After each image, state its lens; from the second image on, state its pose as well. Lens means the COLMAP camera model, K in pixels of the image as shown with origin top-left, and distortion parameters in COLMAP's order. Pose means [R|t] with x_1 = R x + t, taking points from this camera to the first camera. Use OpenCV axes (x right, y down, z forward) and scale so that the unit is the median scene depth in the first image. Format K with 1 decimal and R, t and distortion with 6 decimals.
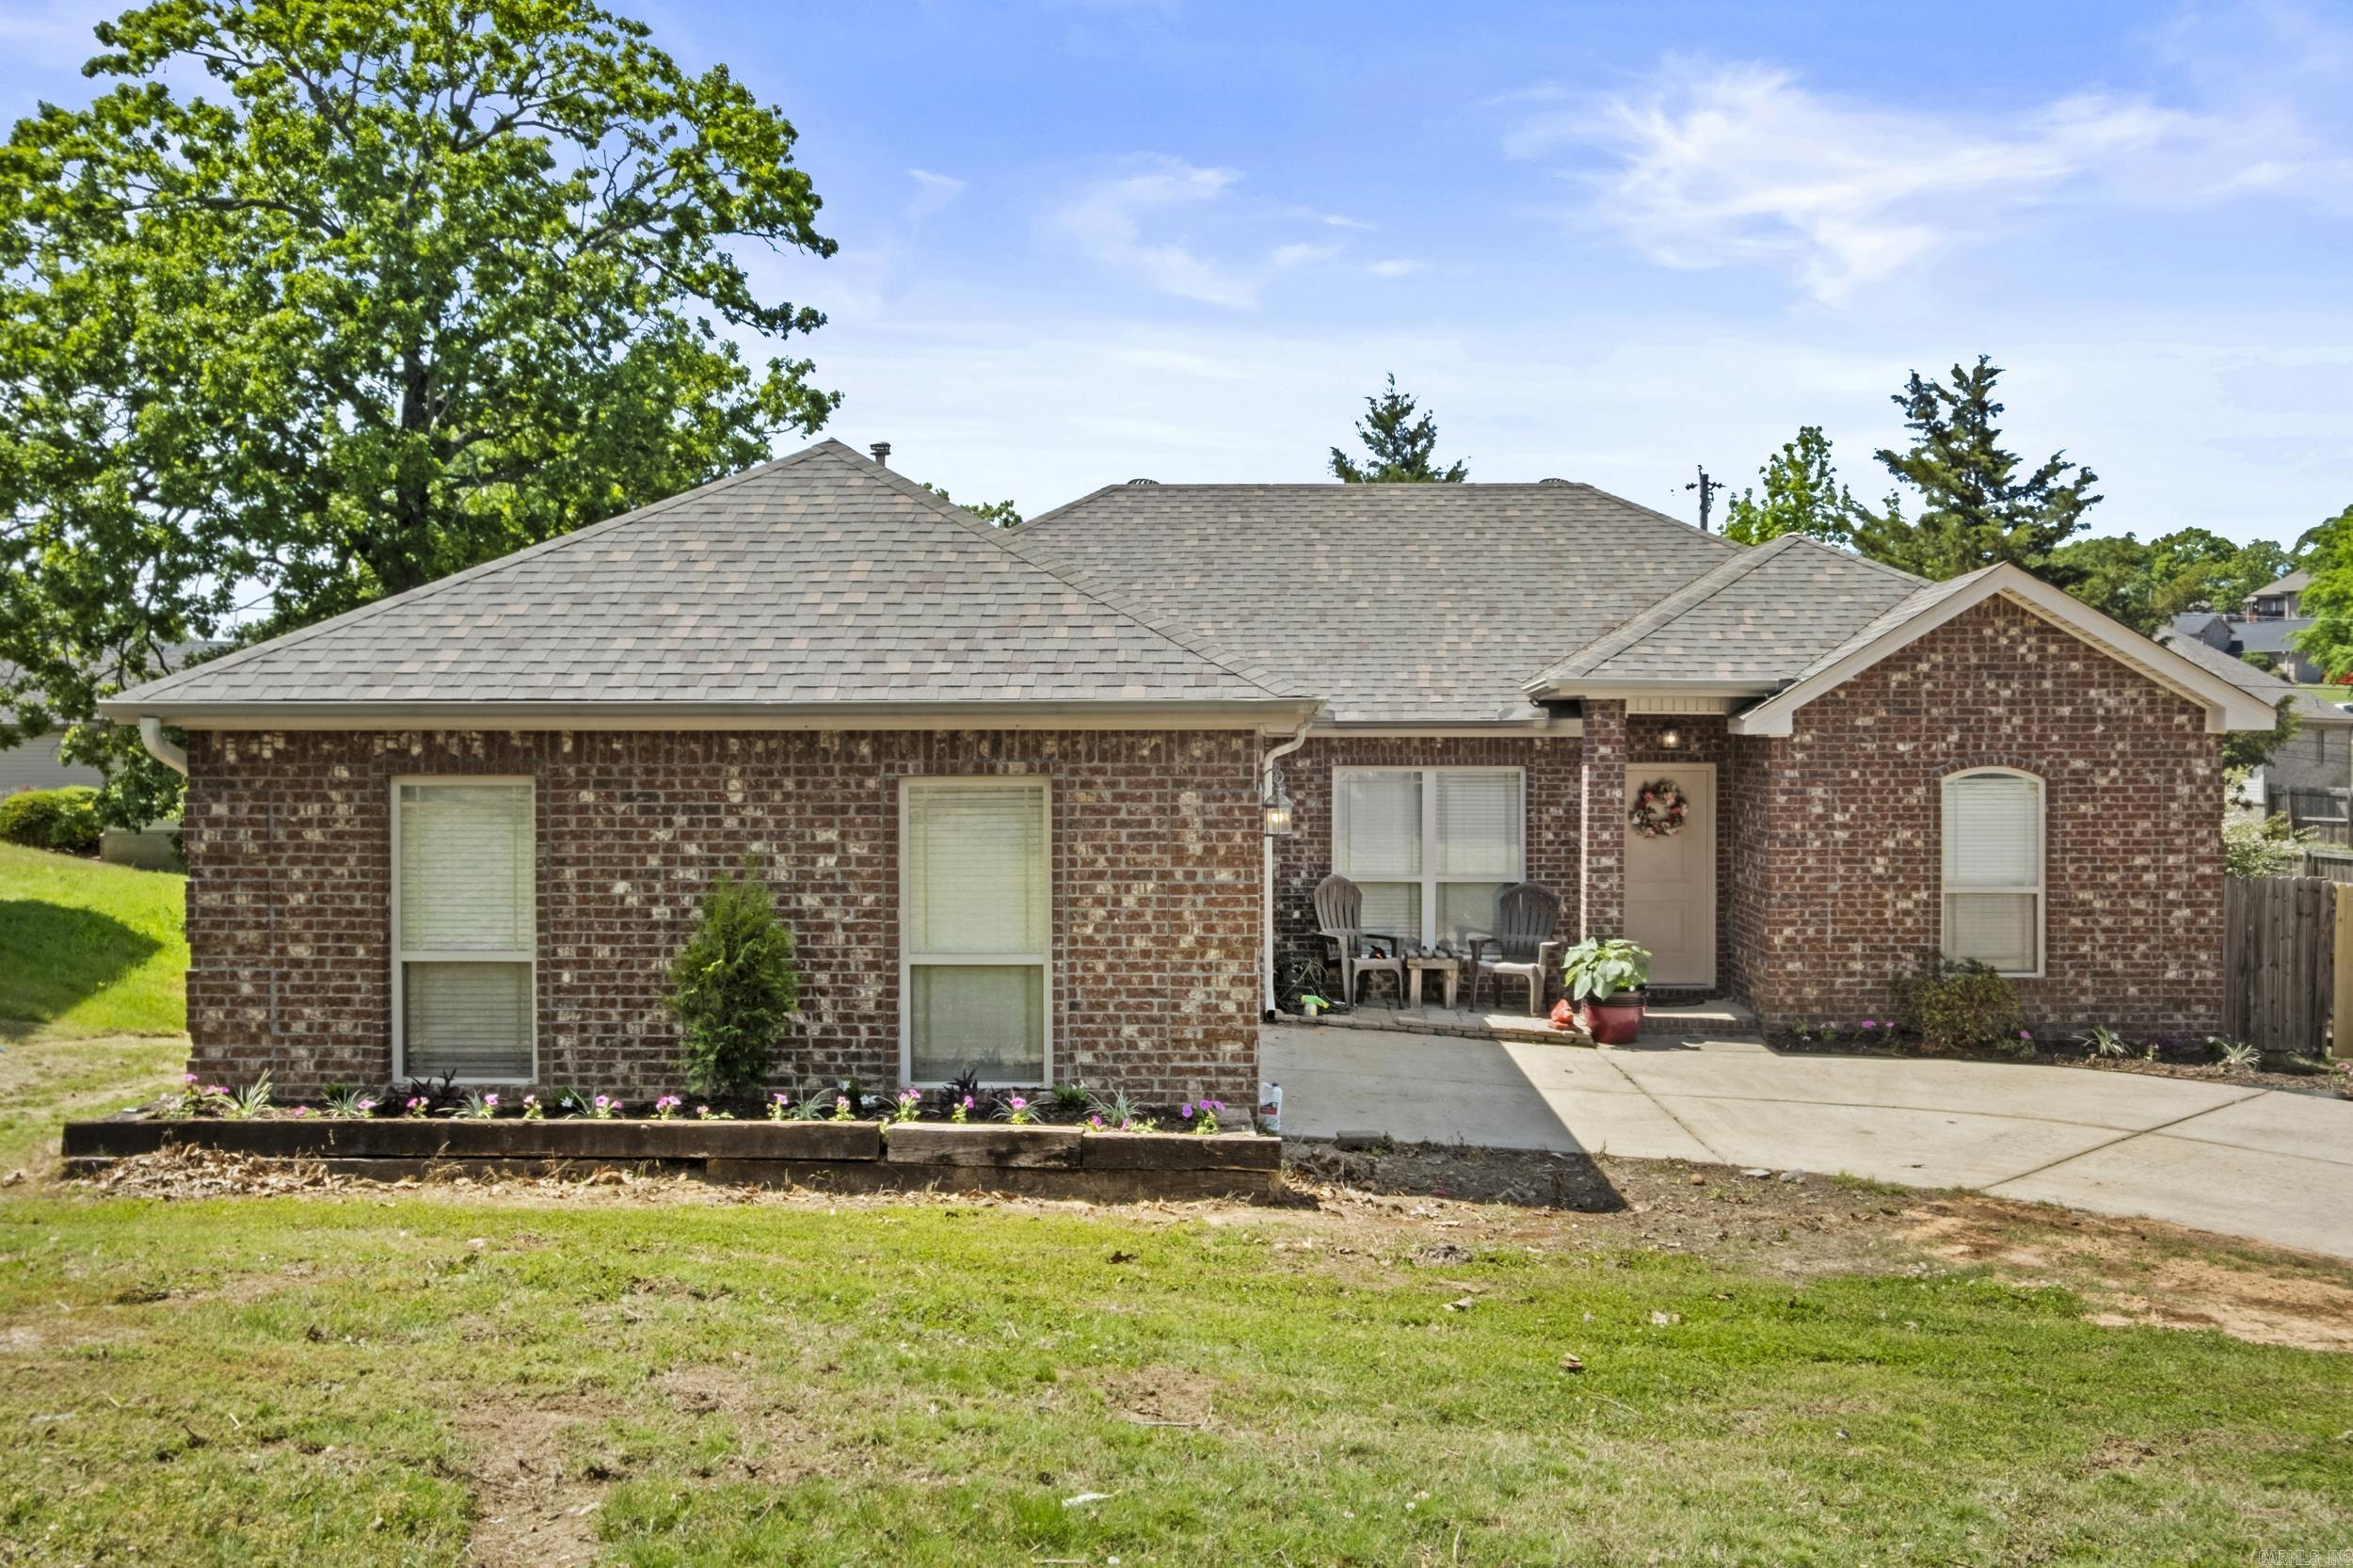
lens RADIAL K [[2014.9, 0, 1176.5], [0, 2014.9, 784.0], [0, 0, 1]] dist [0.000334, 0.007108]
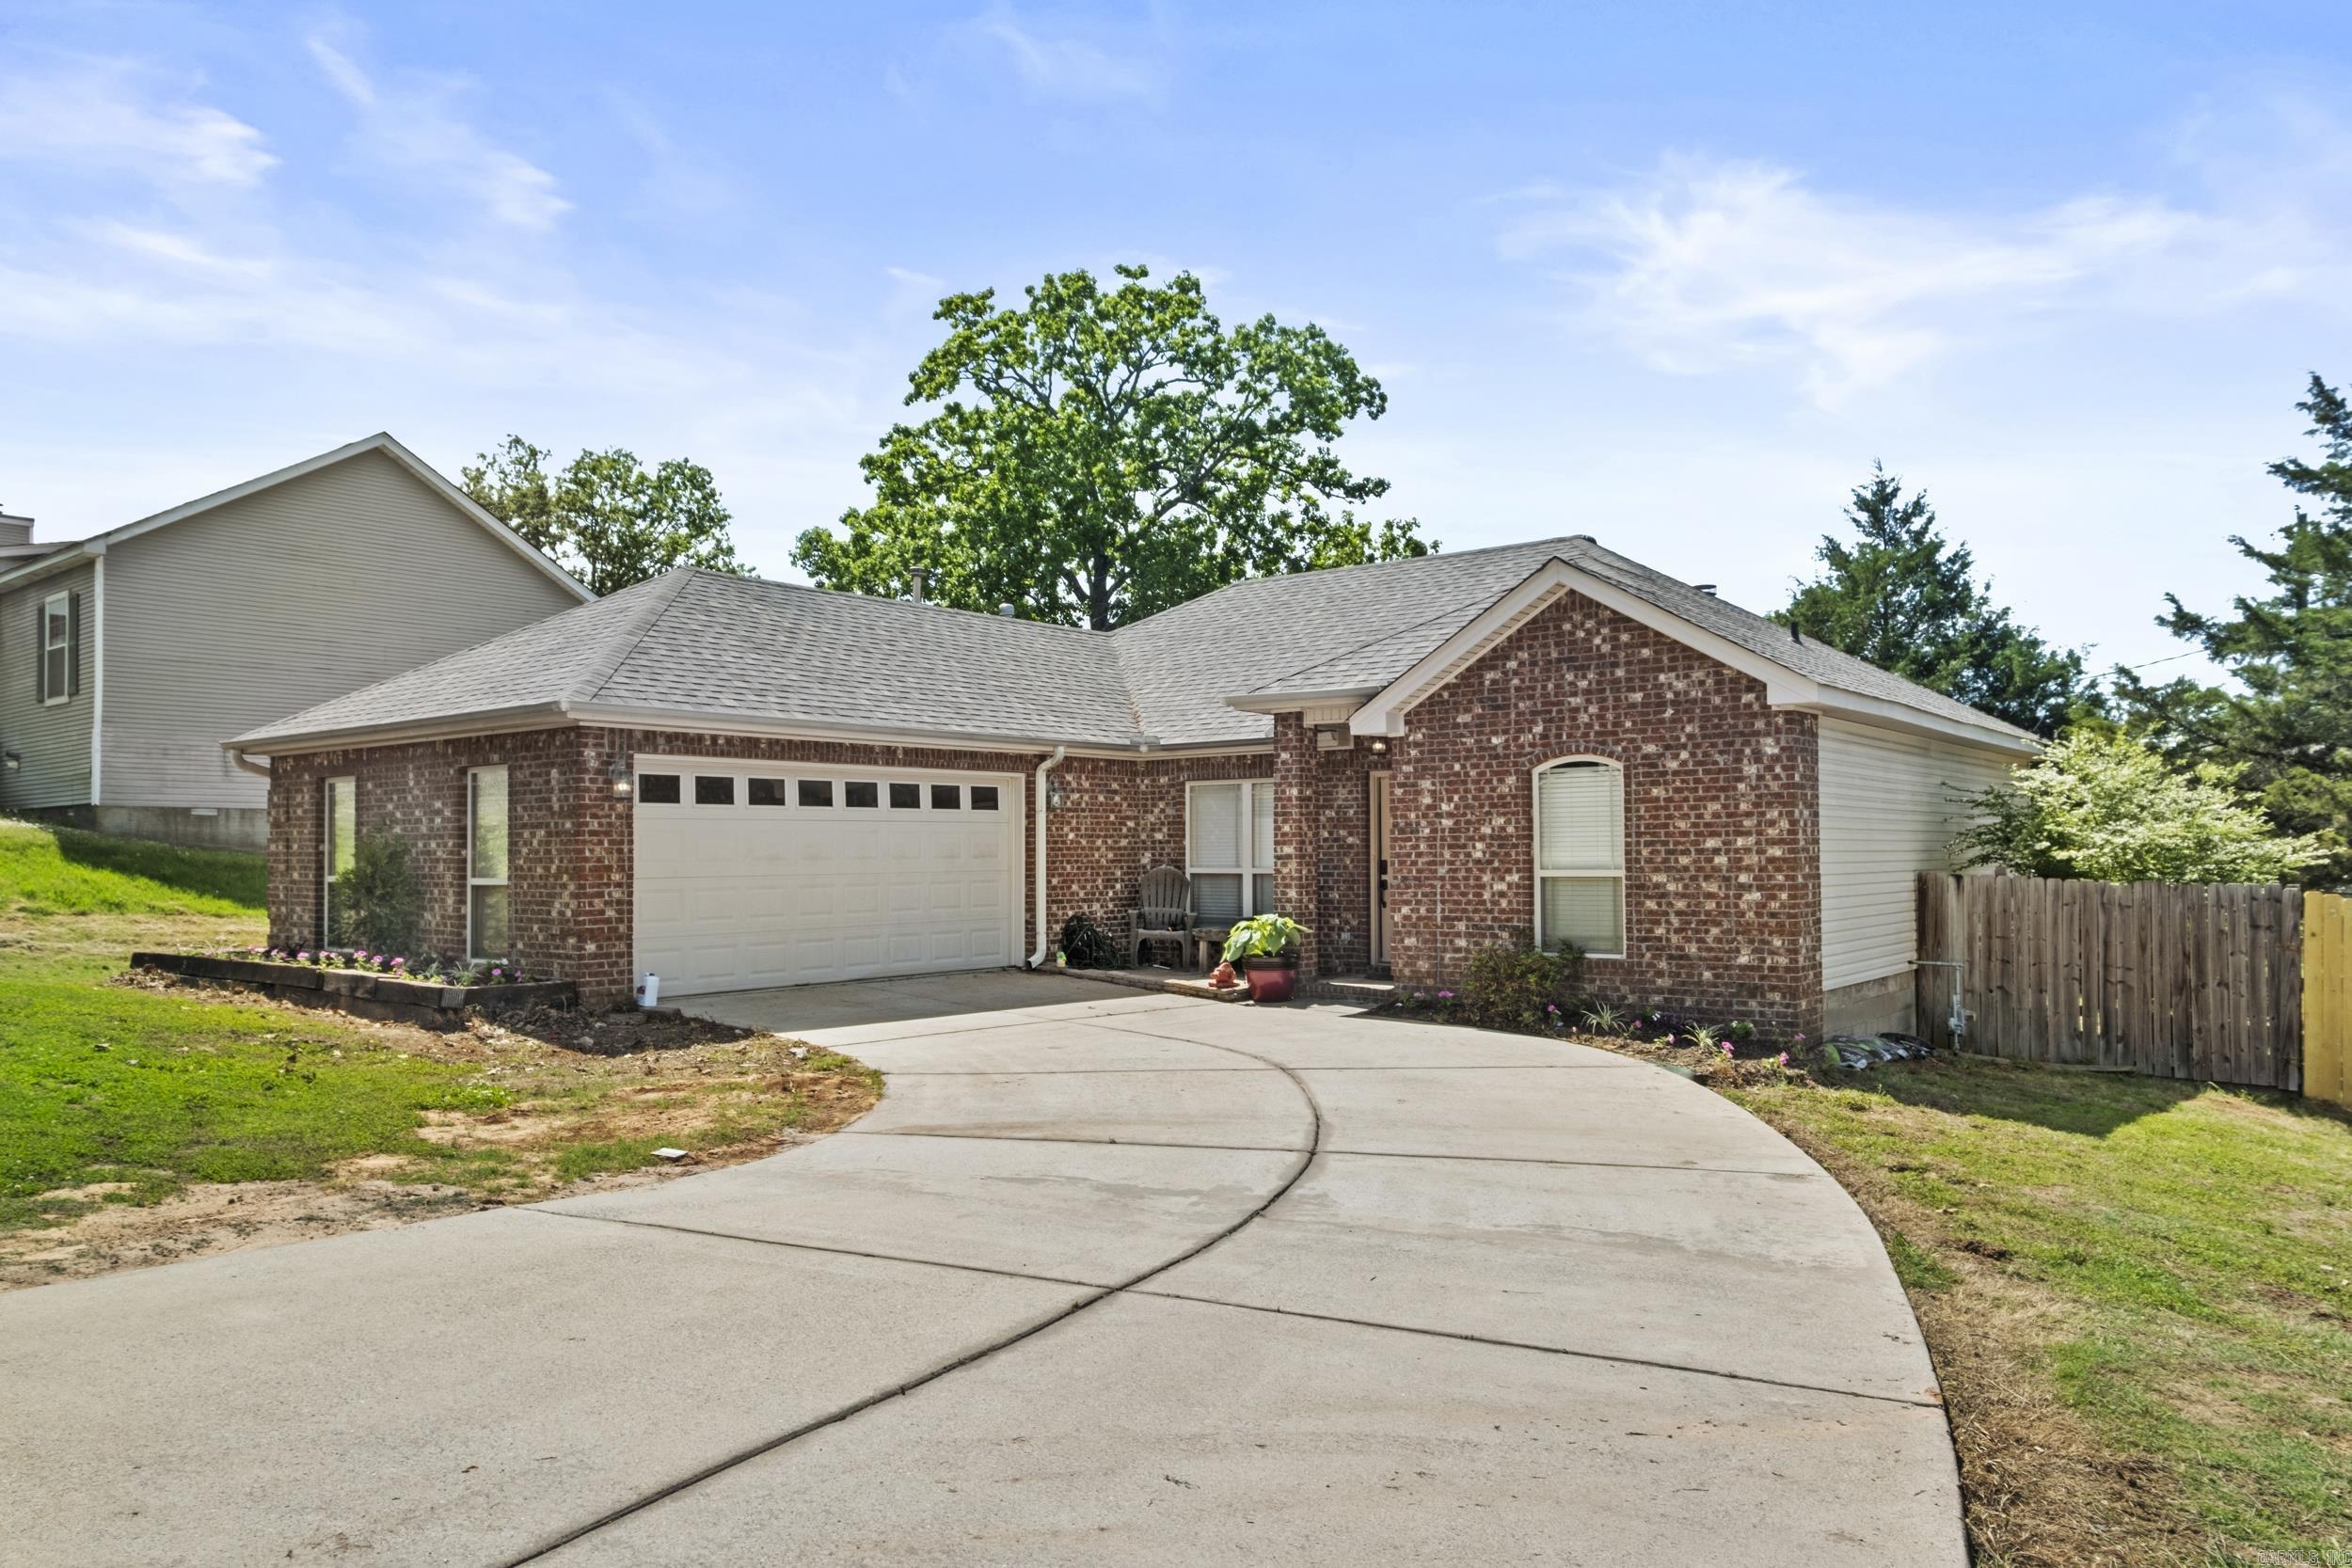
lens RADIAL K [[1561.2, 0, 1171.1], [0, 1561.2, 821.8], [0, 0, 1]] dist [-0.007196, 0.000323]
pose [[0.808212, -0.016249, -0.588667, 0.726535], [-0.003721, 0.999458, -0.032696, 0.054422], [0.588879, 0.028616, 0.807714, 0.229545]]
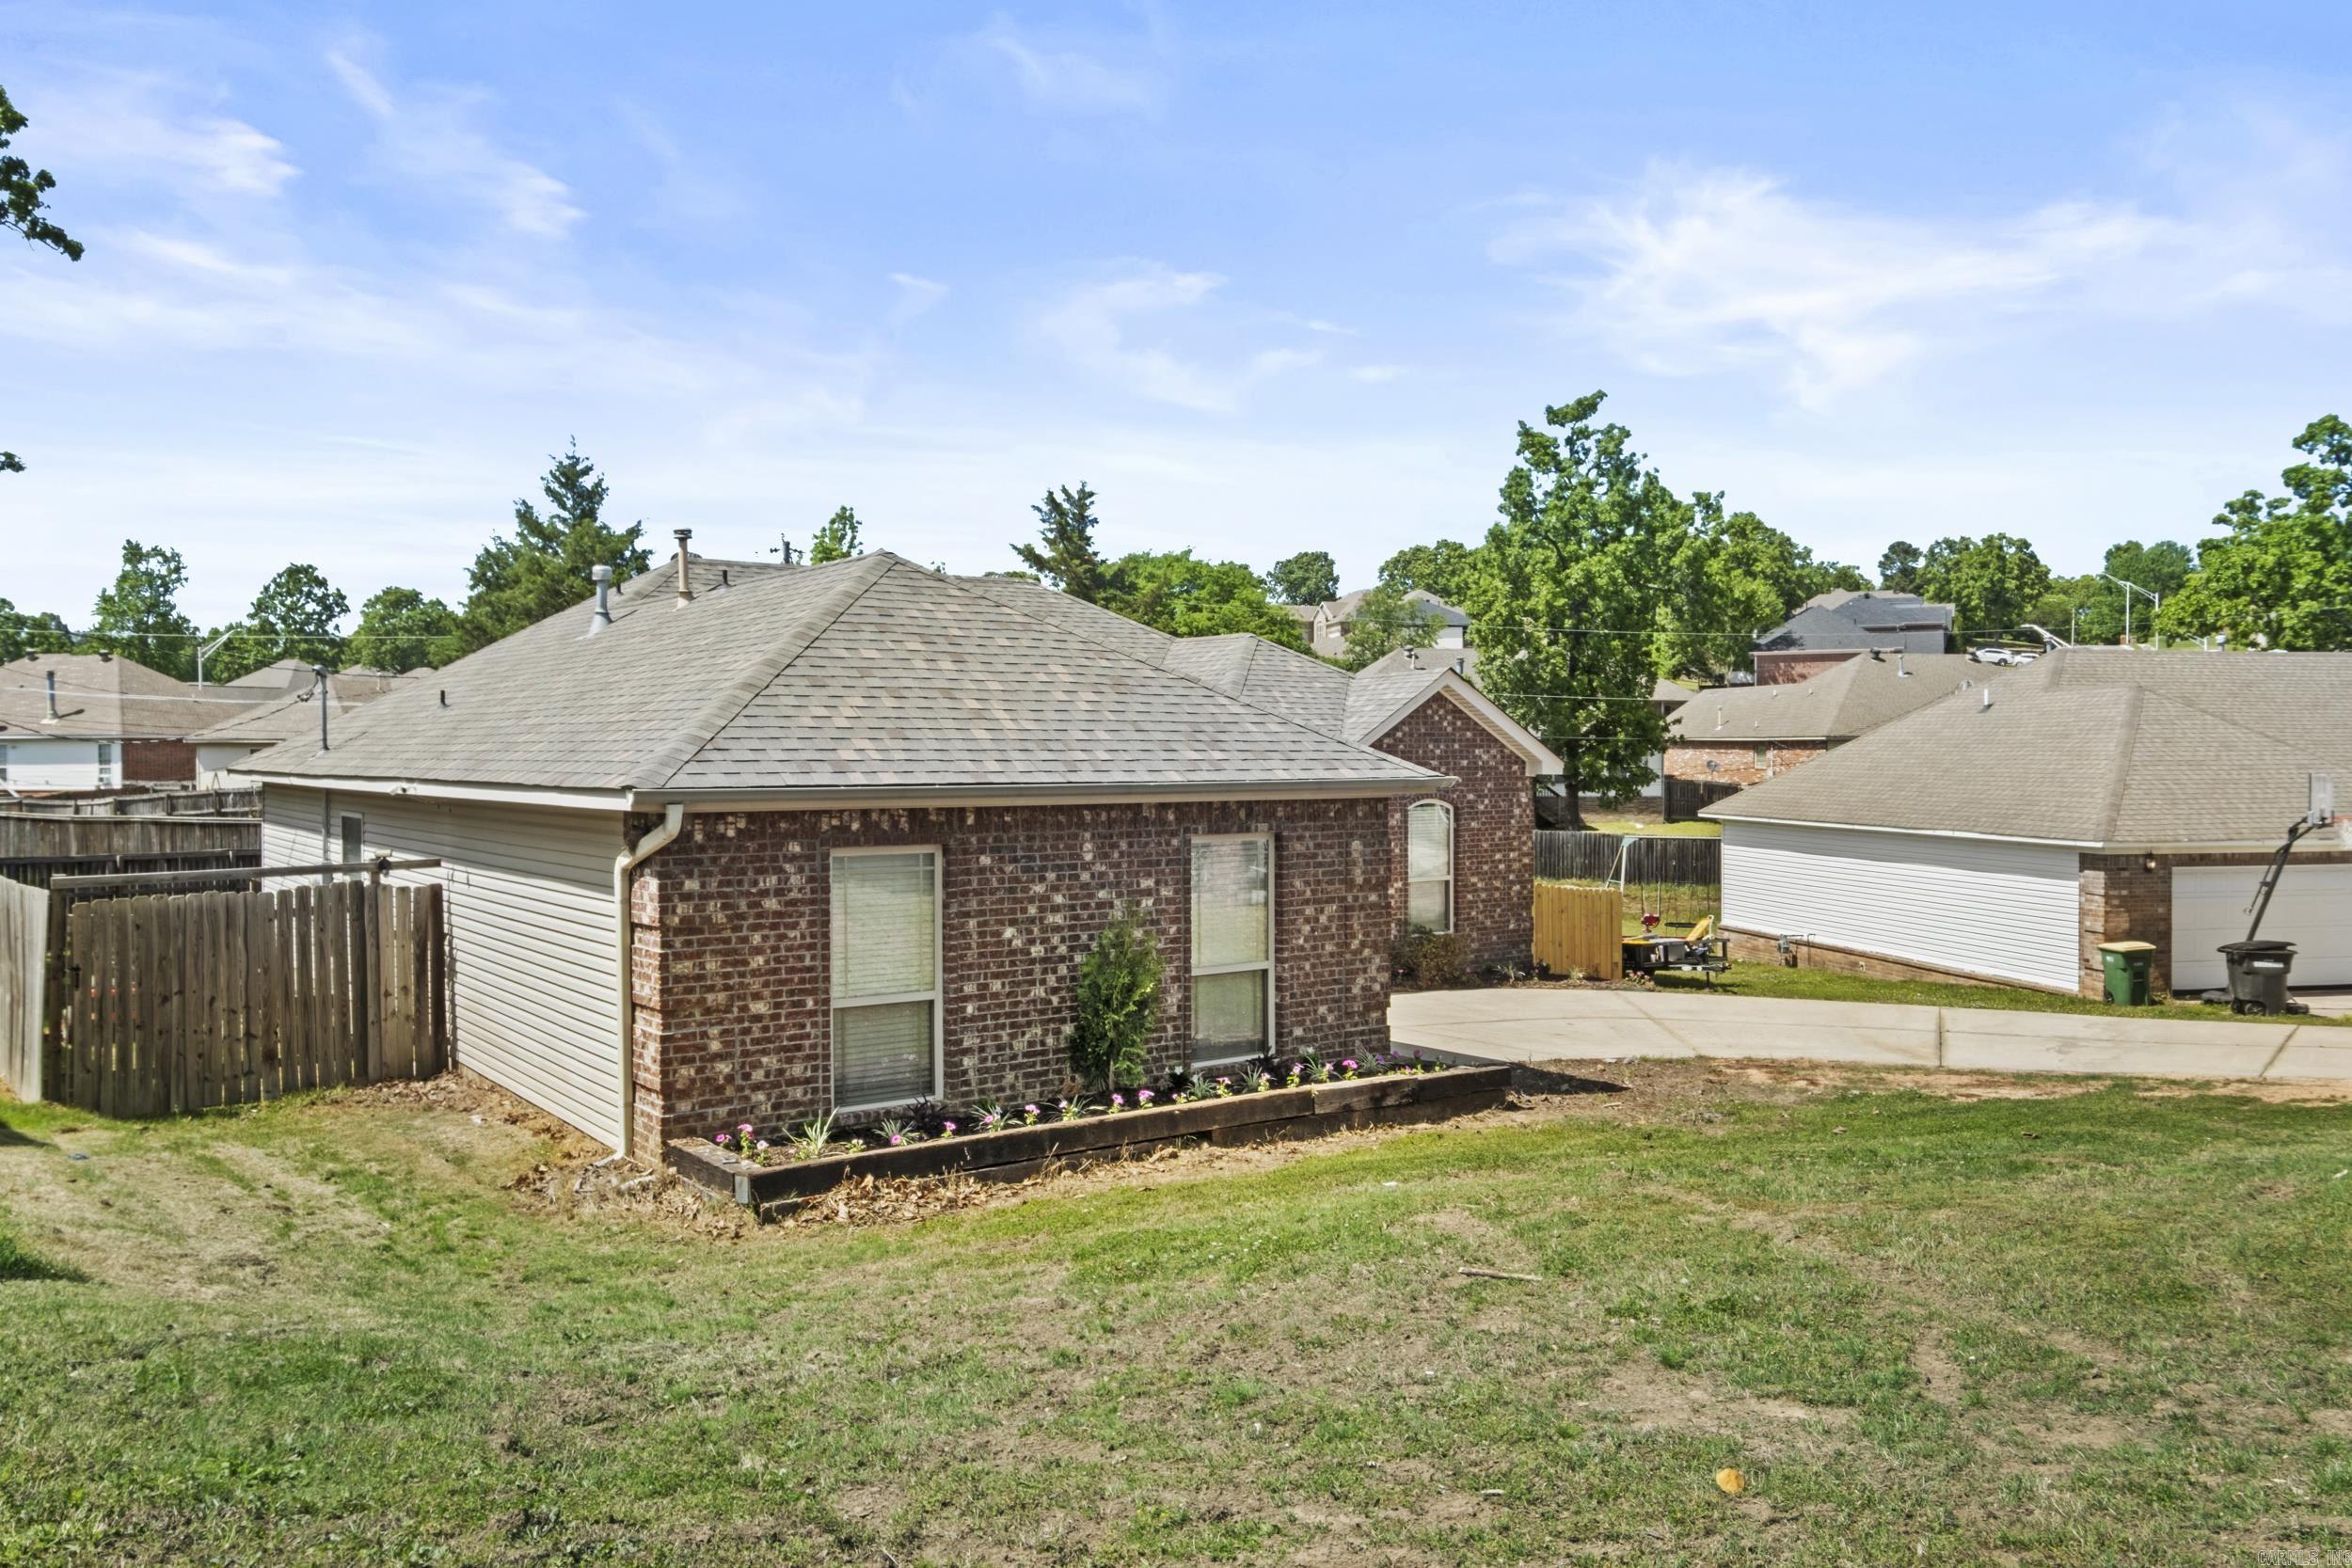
lens RADIAL K [[1774.8, 0, 1176.0], [0, 1774.8, 784.0], [0, 0, 1]] dist [-0.046311, 0.001180]
pose [[0.782216, -0.012922, 0.622874, -0.608632], [0.011520, 0.999914, 0.006276, -0.031817], [-0.622901, 0.002266, 0.782297, 0.058315]]
